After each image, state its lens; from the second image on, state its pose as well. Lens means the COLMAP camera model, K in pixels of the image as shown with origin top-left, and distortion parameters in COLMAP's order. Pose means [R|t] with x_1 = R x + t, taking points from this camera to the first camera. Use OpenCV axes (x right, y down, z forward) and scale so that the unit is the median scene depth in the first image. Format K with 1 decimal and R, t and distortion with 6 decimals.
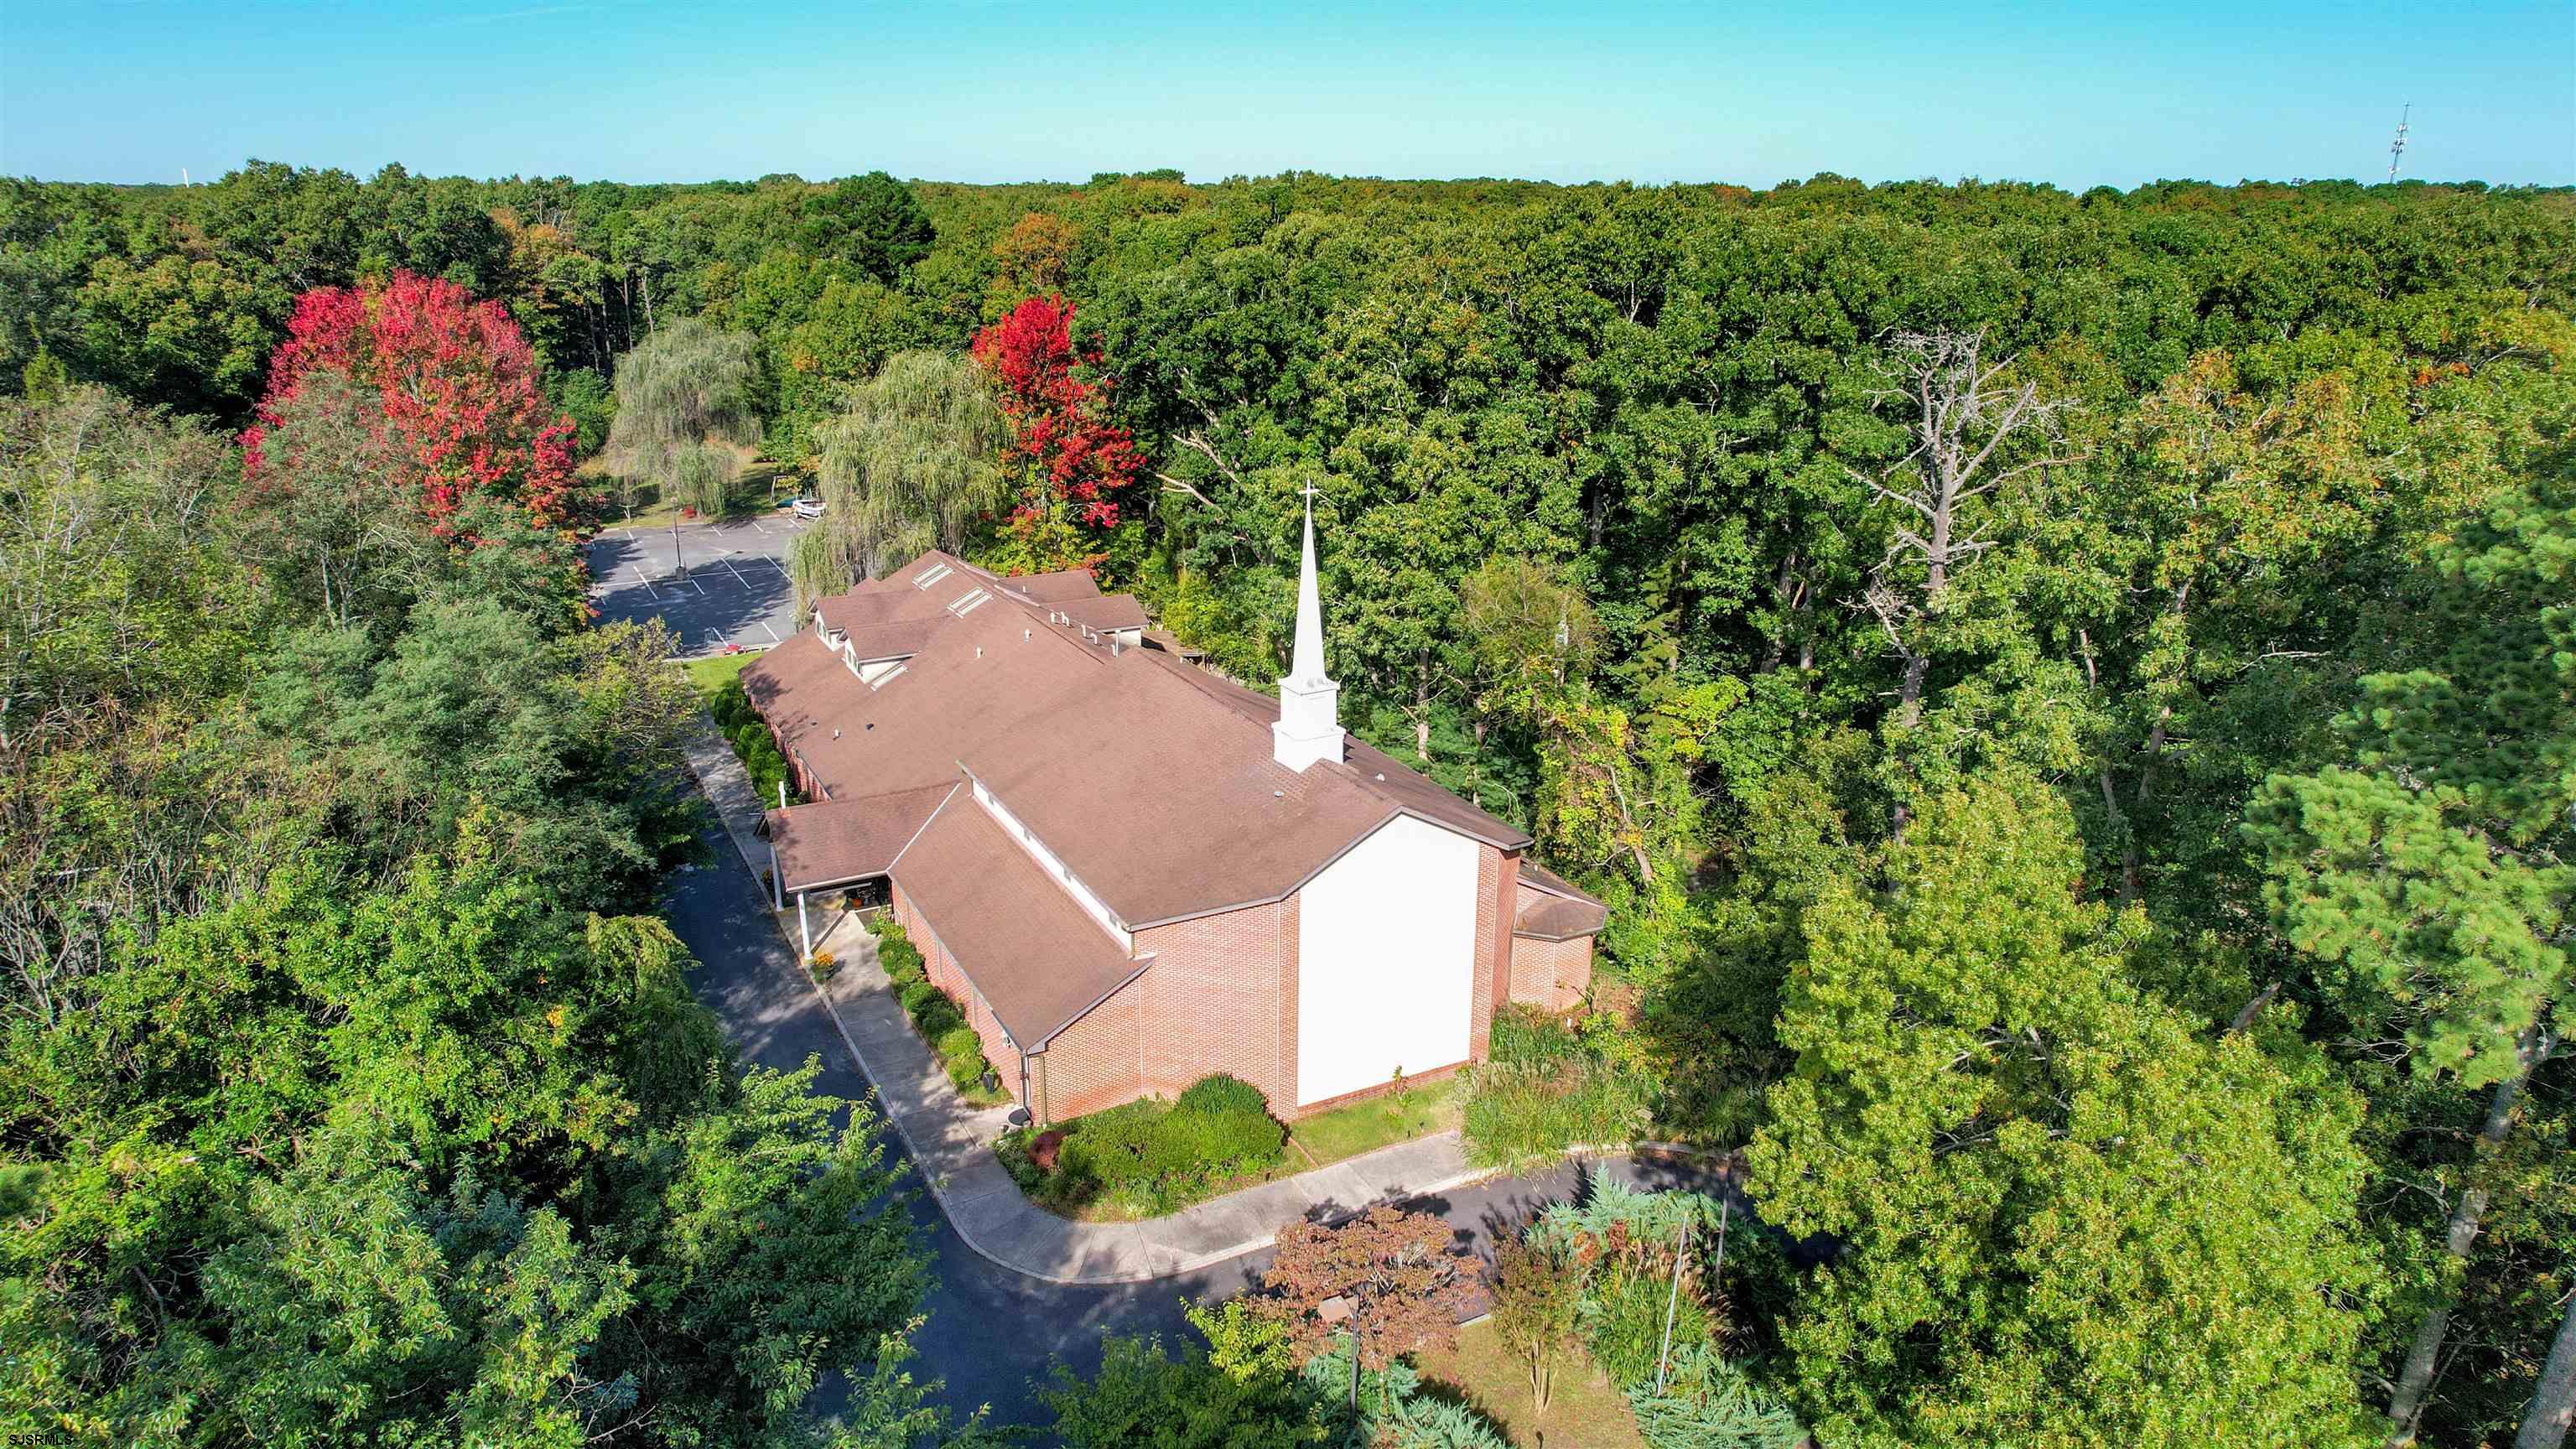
lens RADIAL K [[1745.5, 0, 1282.9], [0, 1745.5, 737.7], [0, 0, 1]] dist [-0.084539, 0.094597]
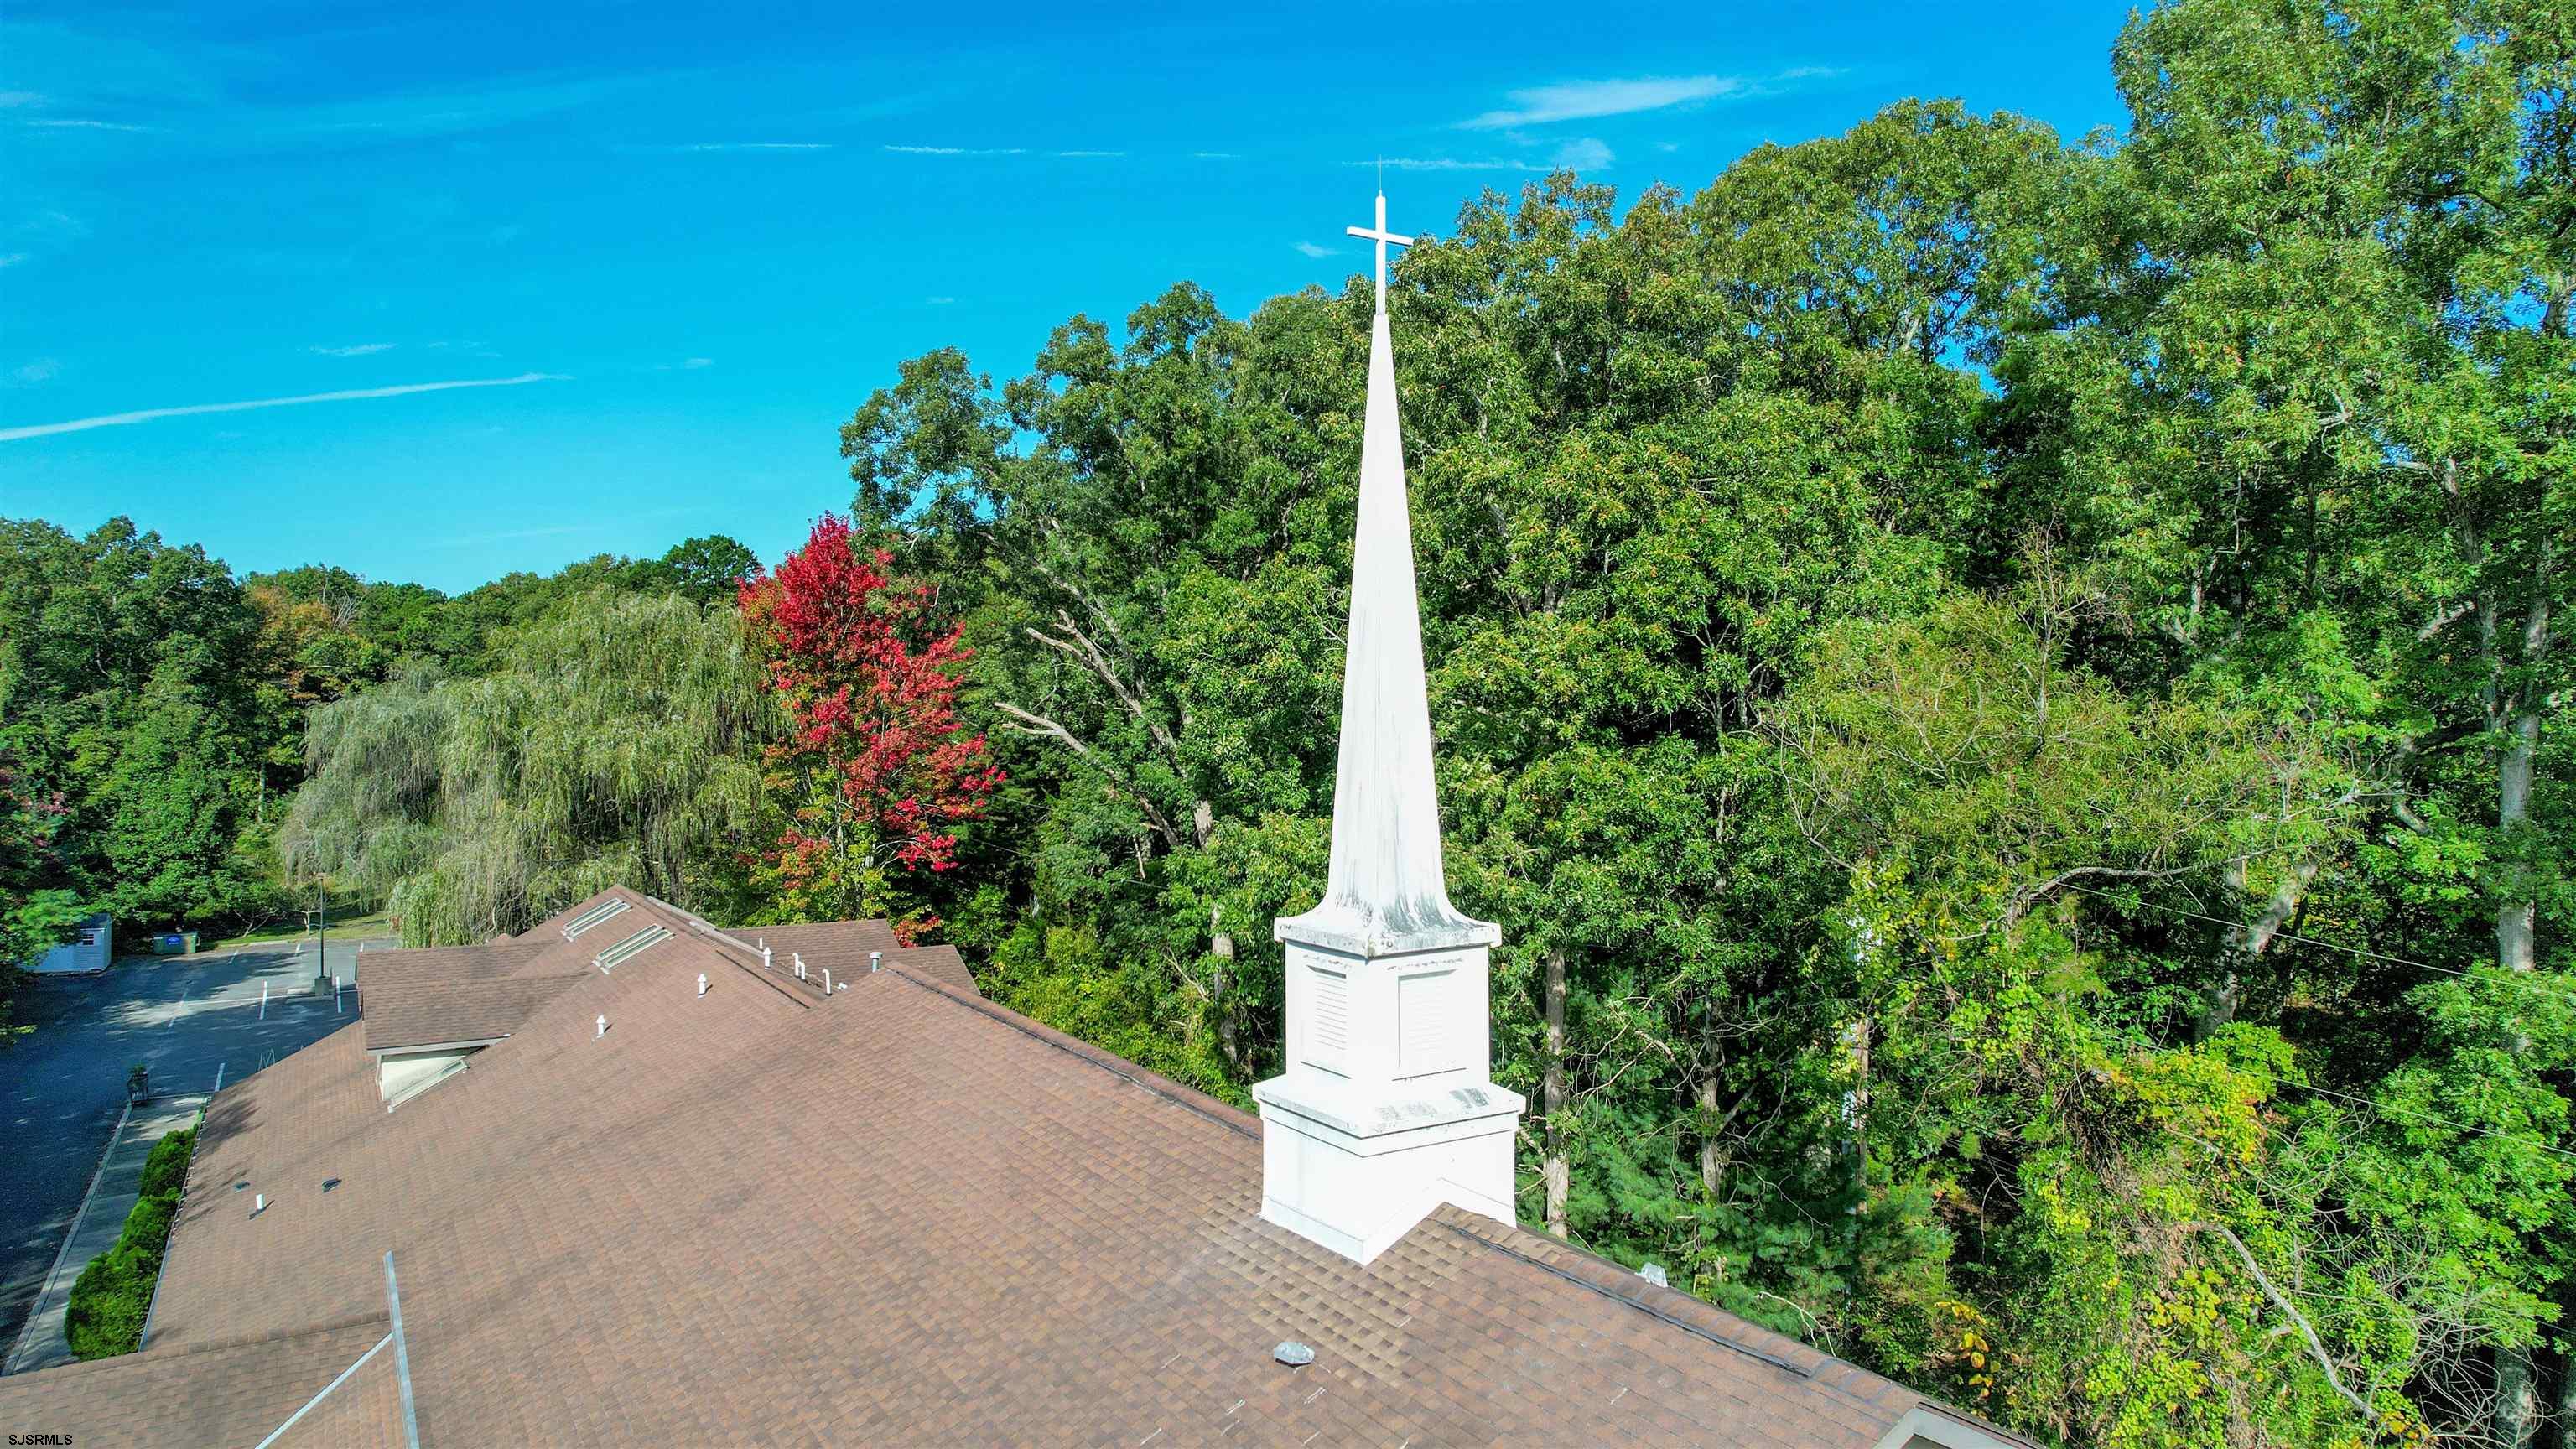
lens RADIAL K [[1745.5, 0, 1282.9], [0, 1745.5, 737.7], [0, 0, 1]] dist [-0.084539, 0.094597]
pose [[0.998794, -0.003687, 0.048959, -0.008713], [0.017342, 0.959393, -0.281540, 0.009802], [-0.045933, 0.282050, 0.958300, 0.410915]]
